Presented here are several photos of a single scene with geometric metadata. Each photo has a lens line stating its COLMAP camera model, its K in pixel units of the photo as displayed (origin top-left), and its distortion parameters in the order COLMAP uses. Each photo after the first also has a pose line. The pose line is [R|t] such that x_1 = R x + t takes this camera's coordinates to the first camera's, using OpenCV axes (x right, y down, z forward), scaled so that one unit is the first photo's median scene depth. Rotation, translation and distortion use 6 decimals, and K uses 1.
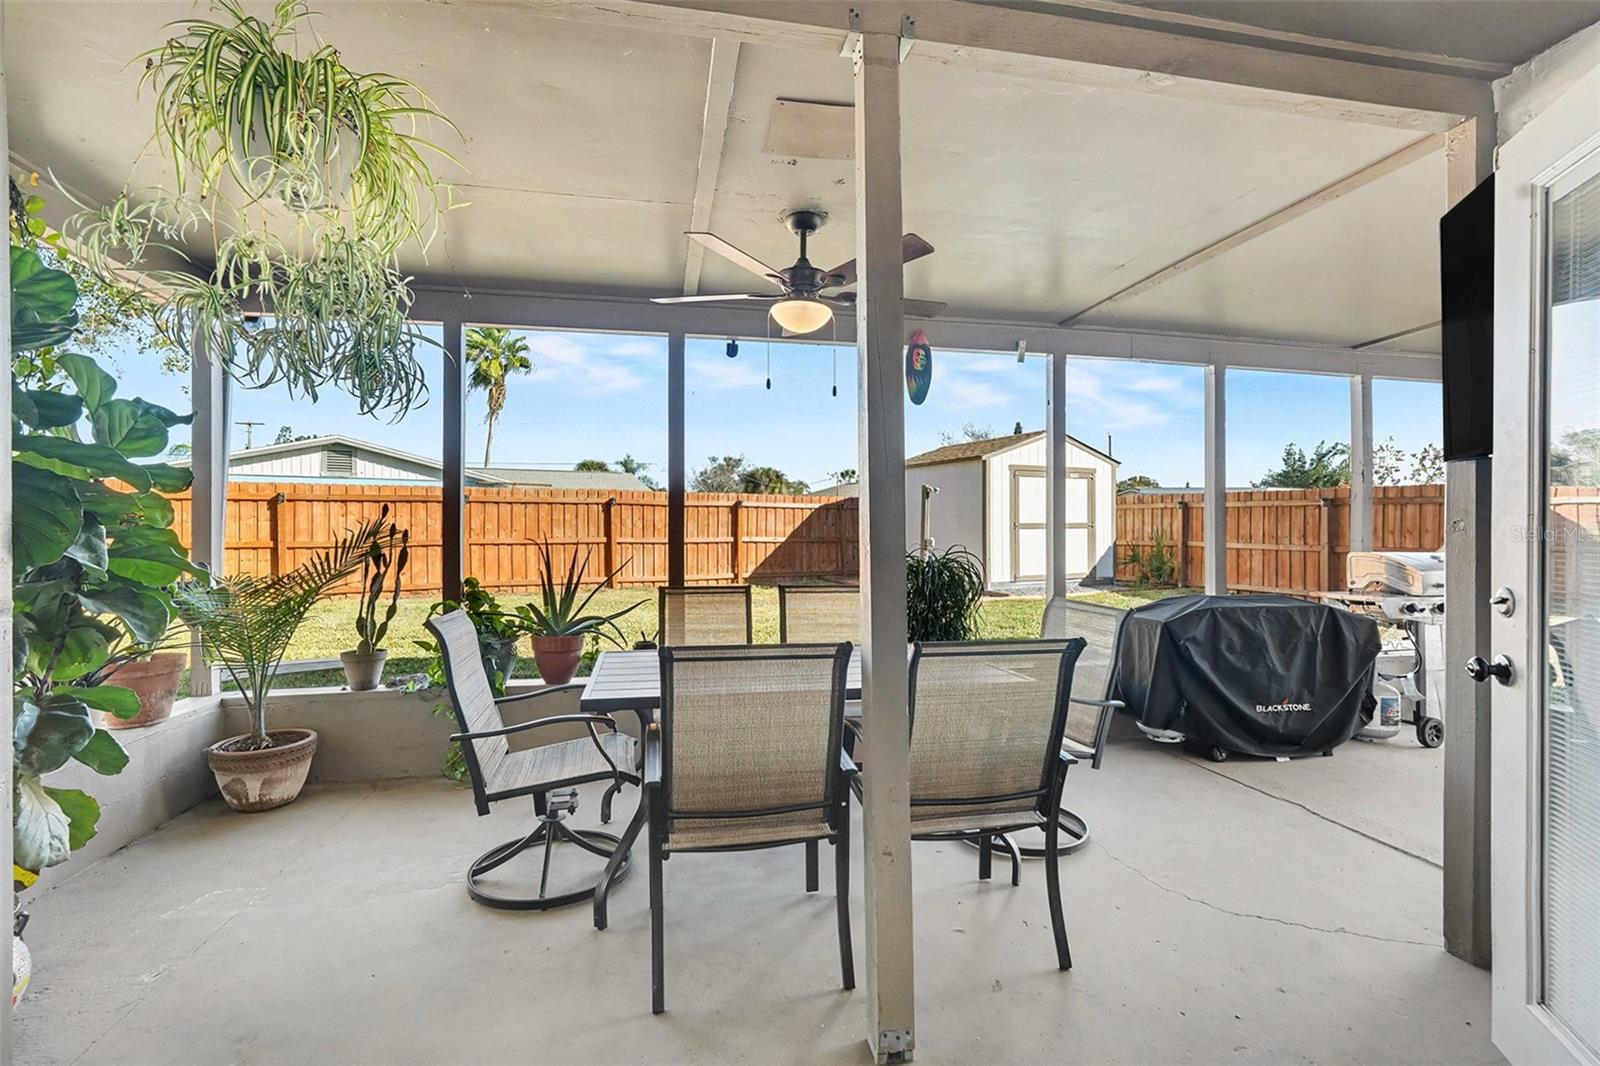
lens RADIAL K [[711.2, 0, 796.4], [0, 711.2, 517.7], [0, 0, 1]] dist [-0.020391, 0.013901]
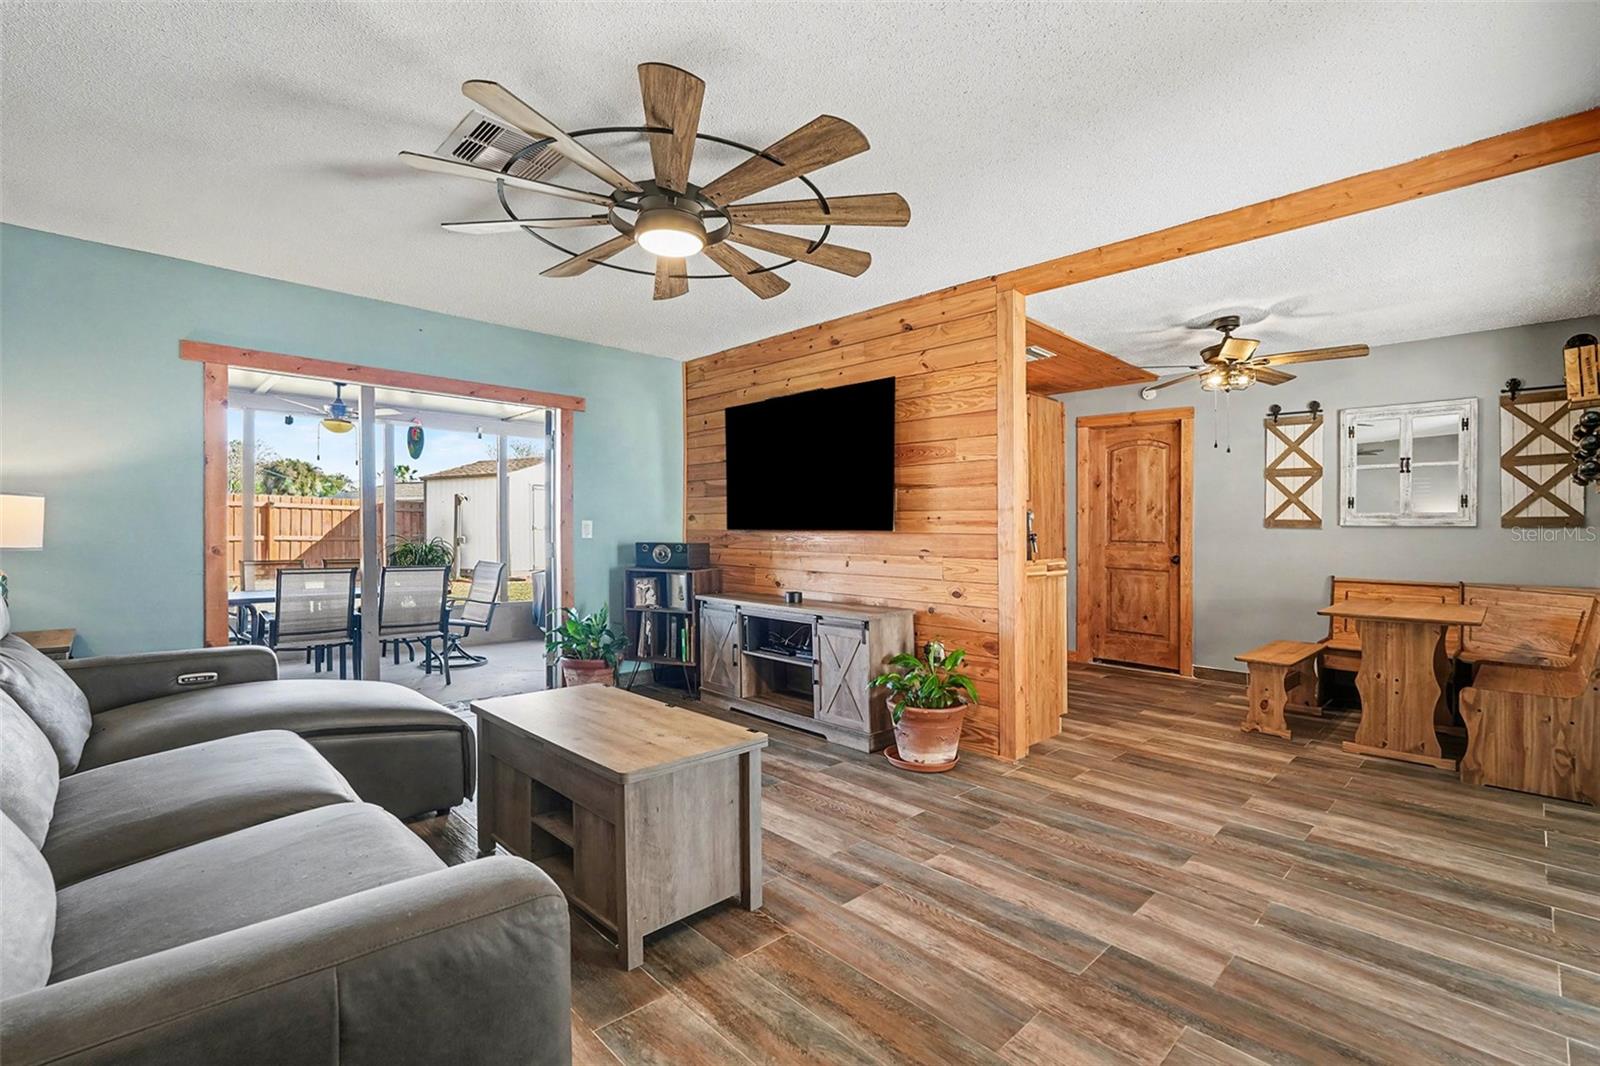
lens RADIAL K [[711.8, 0, 803.6], [0, 711.8, 524.0], [0, 0, 1]] dist [-0.021054, 0.000080]
pose [[0.832490, 0.002211, 0.554036, 0.001126], [-0.006847, 0.999957, 0.006297, -0.008561], [-0.553998, -0.009036, 0.832469, -1.032780]]
